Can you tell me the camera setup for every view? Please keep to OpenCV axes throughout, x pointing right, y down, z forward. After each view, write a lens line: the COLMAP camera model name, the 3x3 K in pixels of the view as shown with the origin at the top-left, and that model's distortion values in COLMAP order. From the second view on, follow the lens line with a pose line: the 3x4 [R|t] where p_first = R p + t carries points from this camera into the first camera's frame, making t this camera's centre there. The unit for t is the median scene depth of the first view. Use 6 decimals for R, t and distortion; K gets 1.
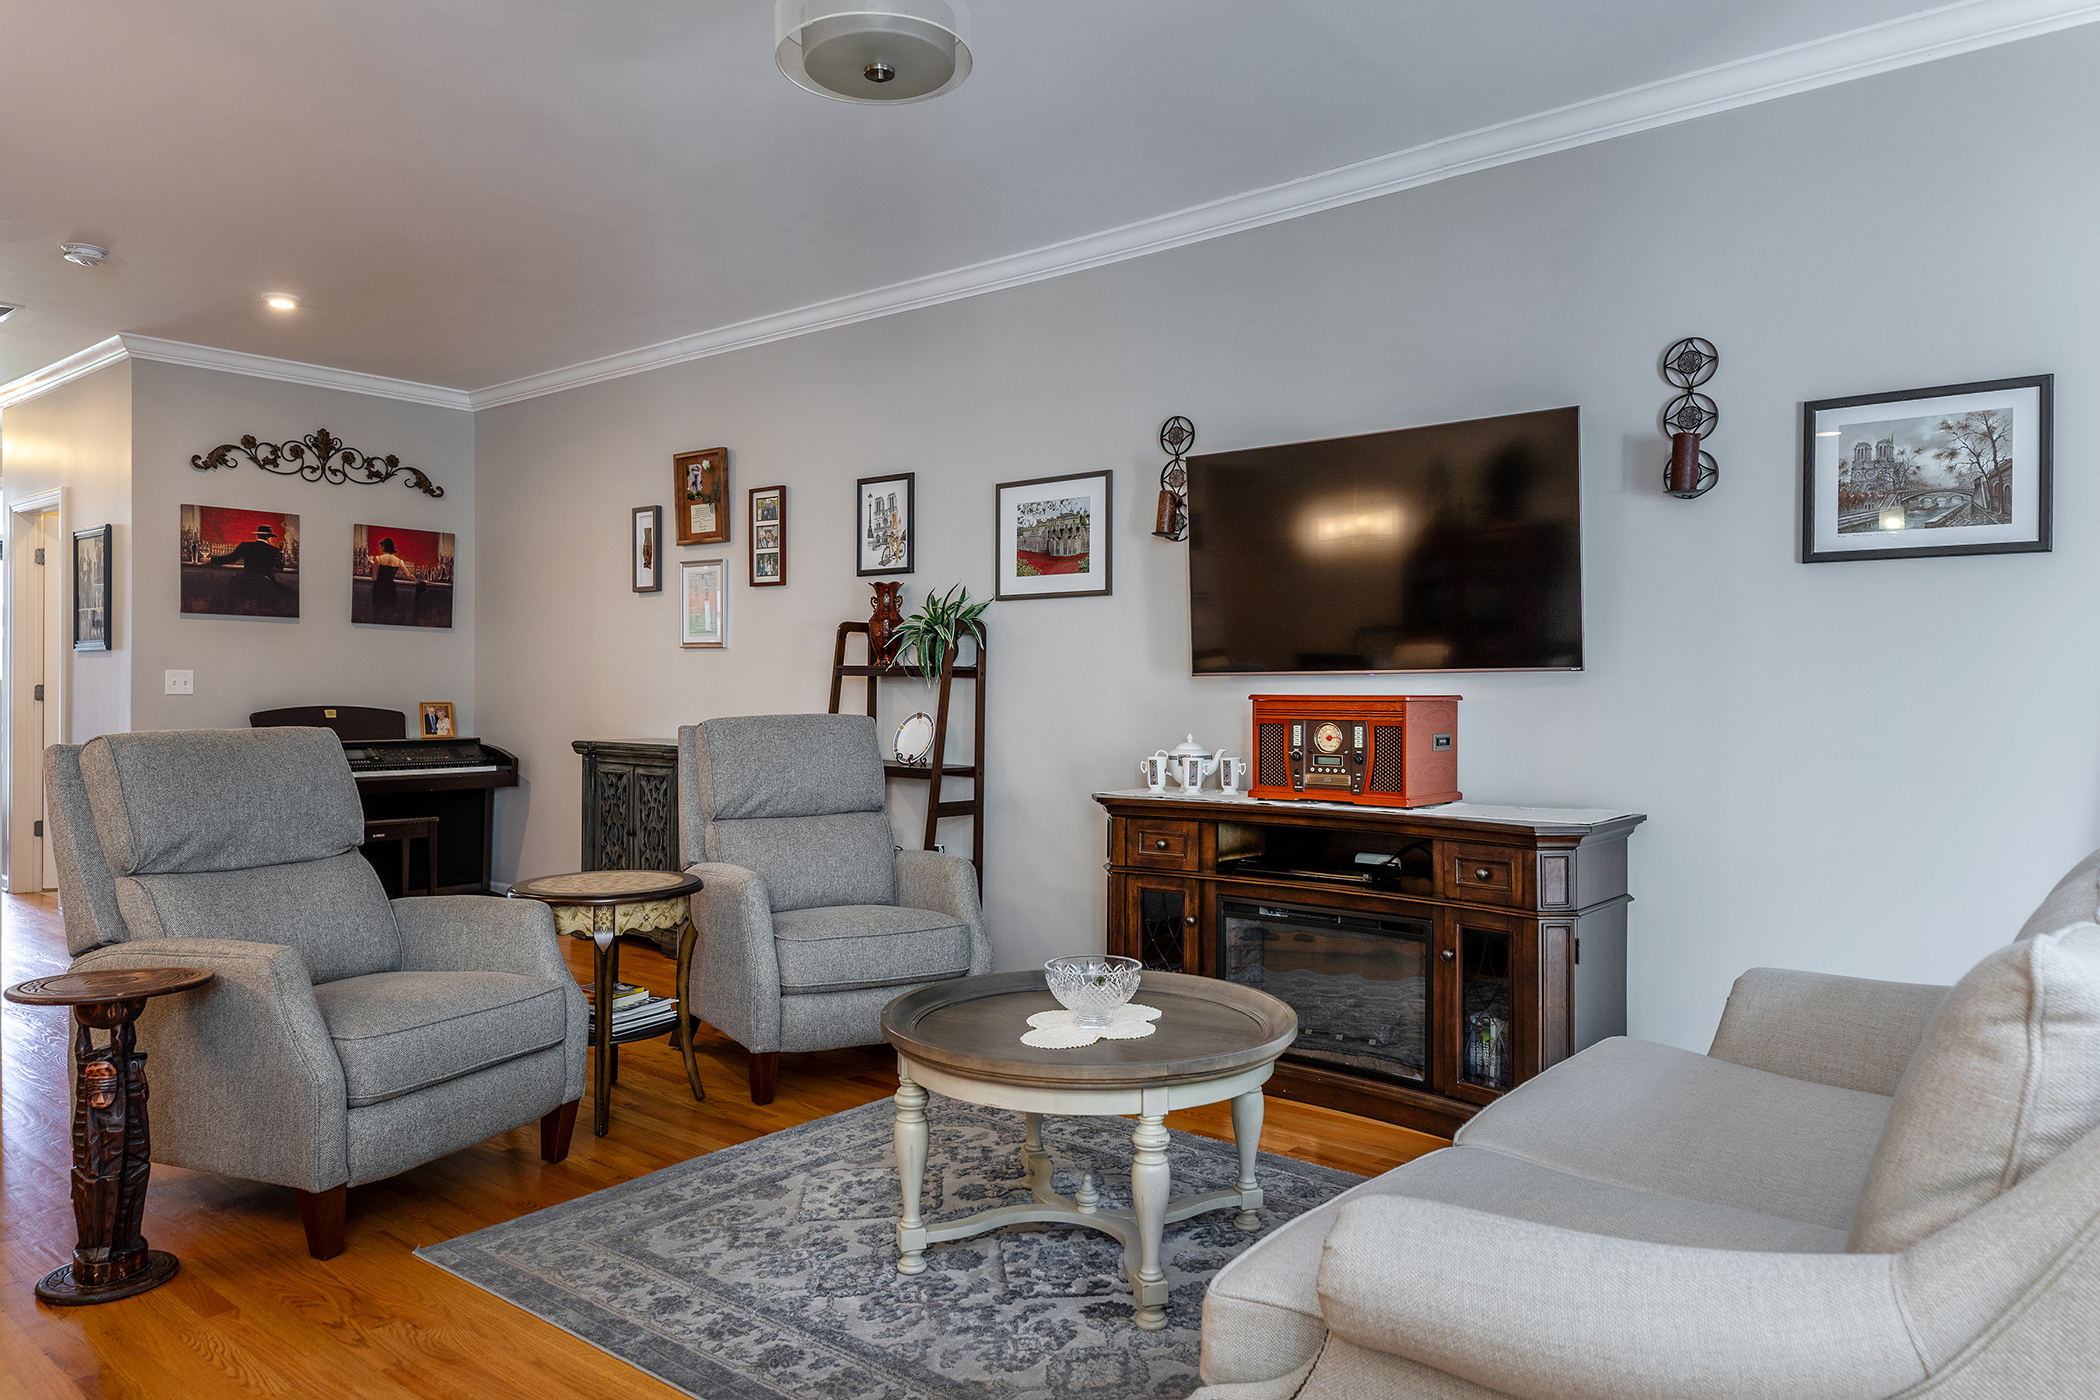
lens RADIAL K [[1407.1, 0, 1052.3], [0, 1407.1, 693.5], [0, 0, 1]] dist [0.043849, -0.016812]
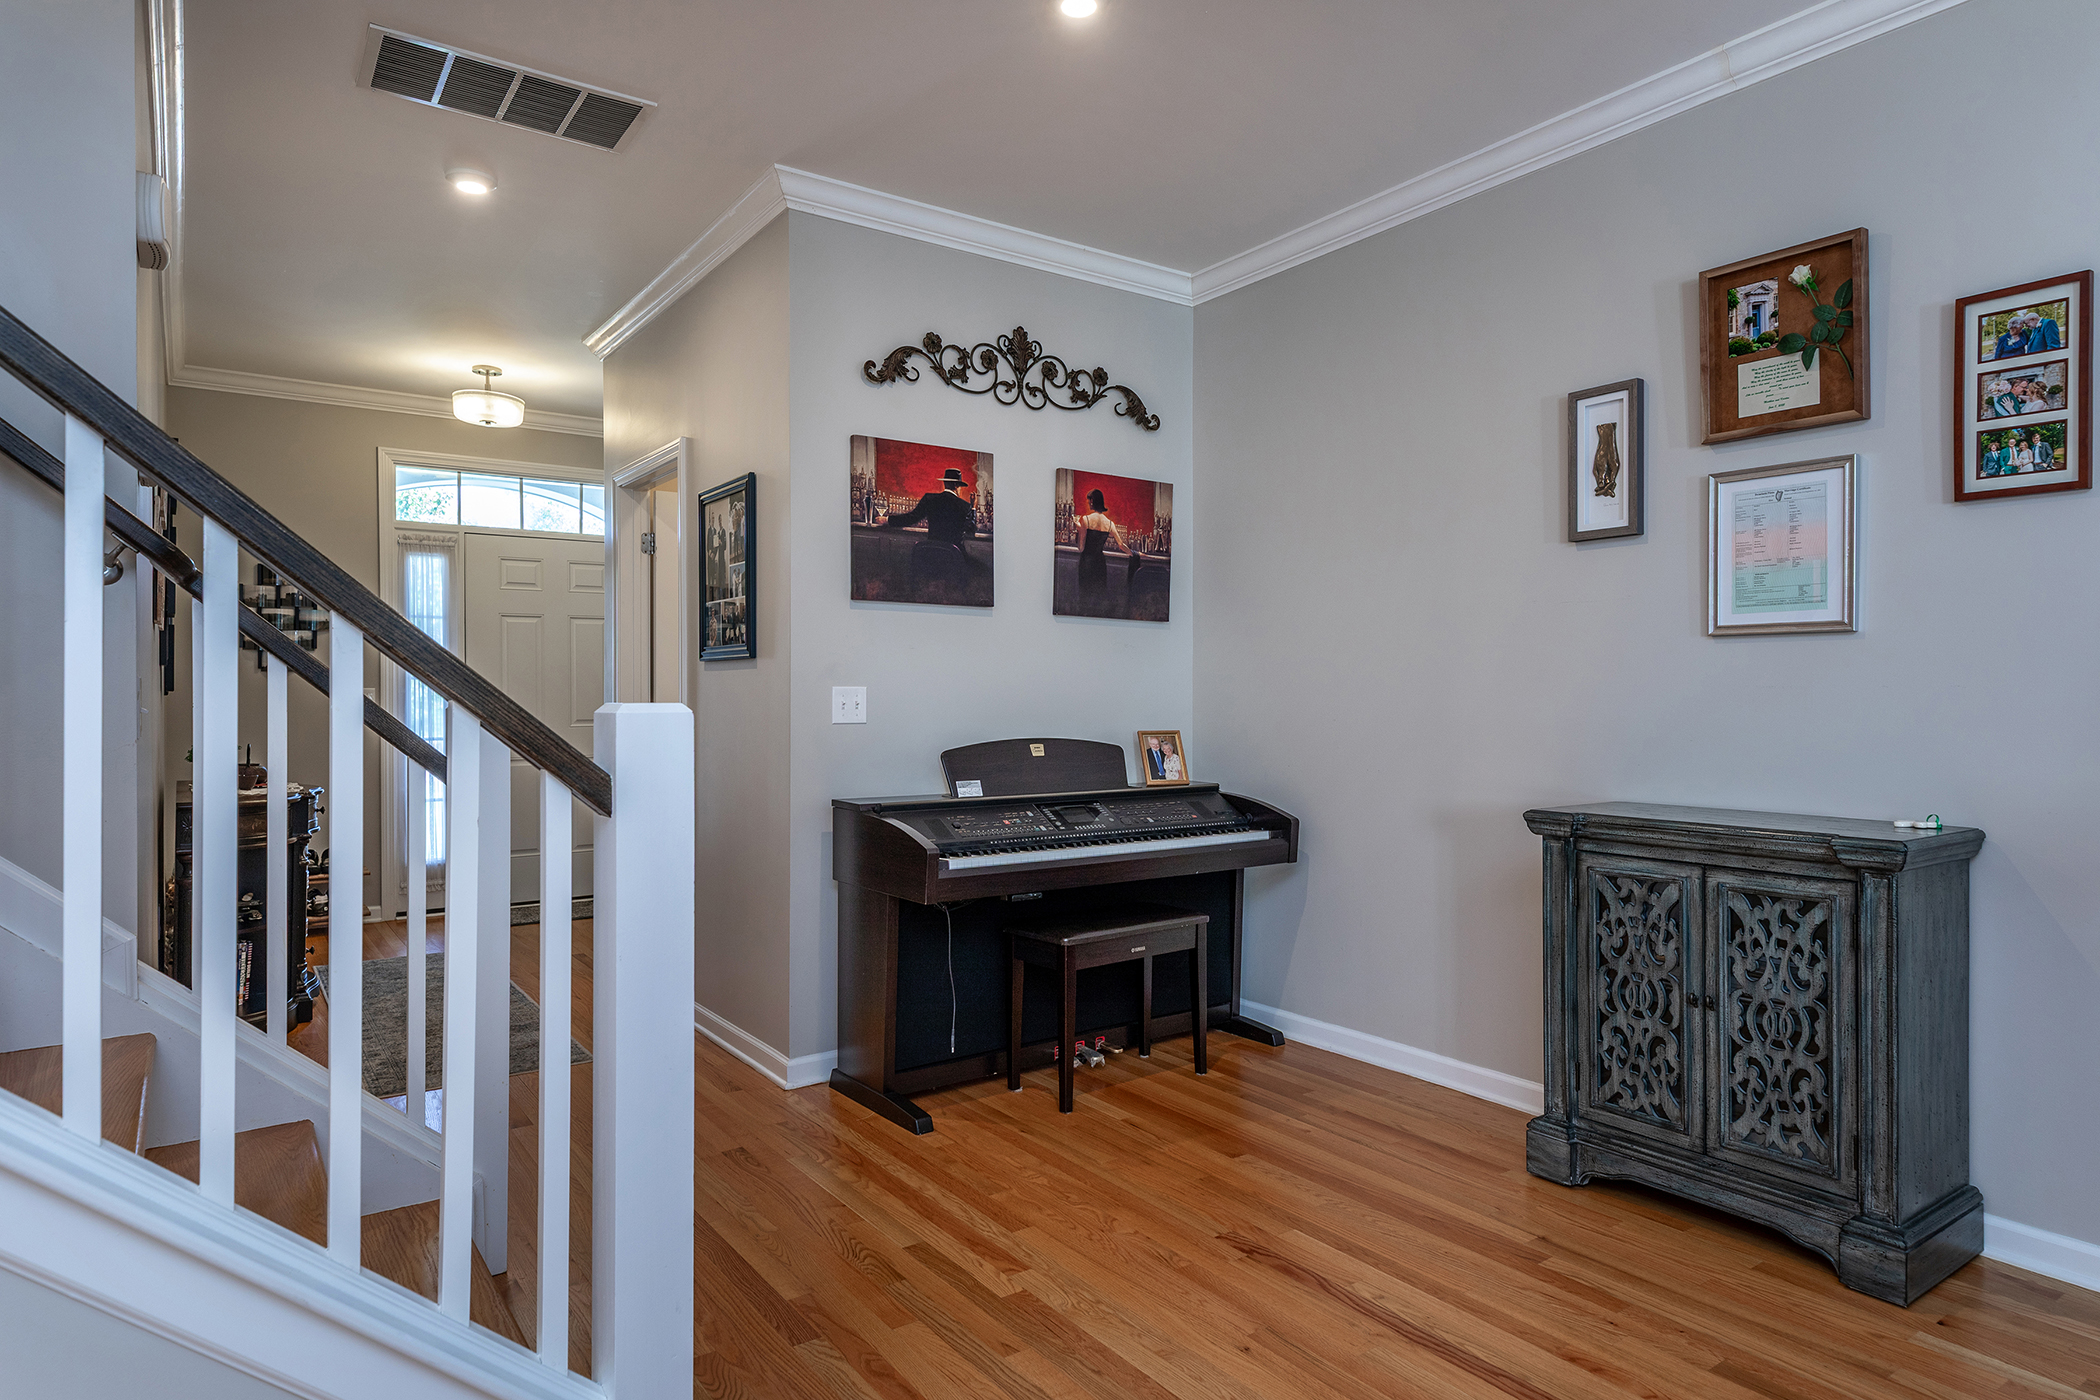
lens RADIAL K [[1205.1, 0, 1051.0], [0, 1205.1, 696.8], [0, 0, 1]] dist [0.016204, -0.007081]
pose [[0.966949, -0.007375, -0.254864, -0.427297], [0.006512, 0.999970, -0.004227, -0.009975], [0.254887, 0.002428, 0.966968, 0.545694]]
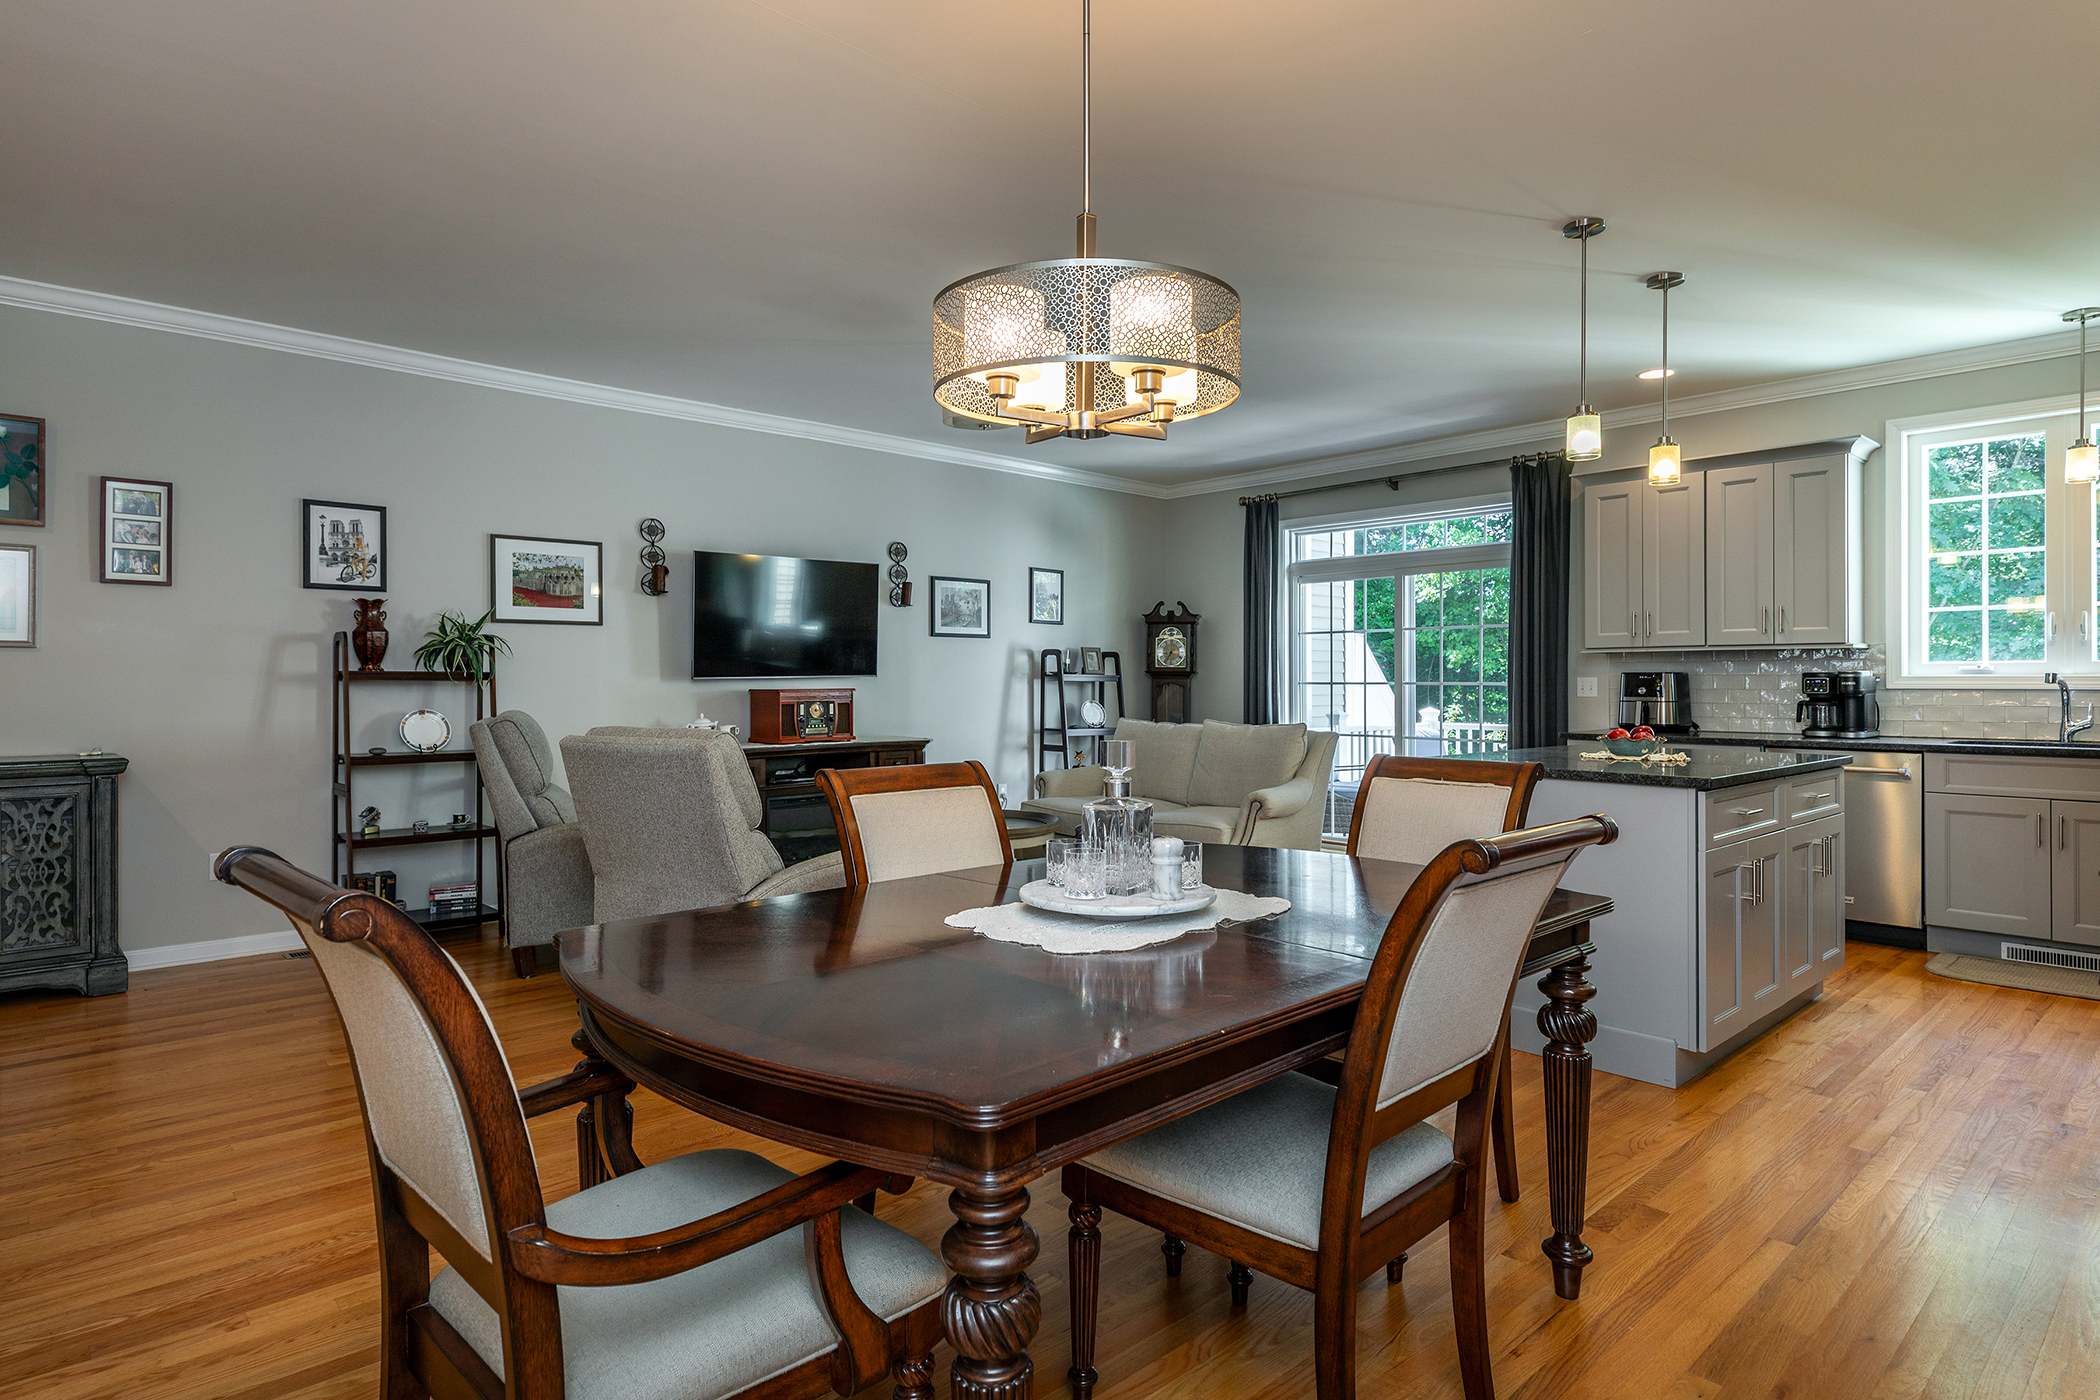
lens RADIAL K [[1179.1, 0, 1096.2], [0, 1179.1, 684.9], [0, 0, 1]] dist [0.032015, -0.012812]
pose [[0.080520, -0.013871, 0.996657, -0.983081], [0.005536, 0.999894, 0.013469, -0.016893], [-0.996738, 0.004433, 0.080588, 0.308324]]
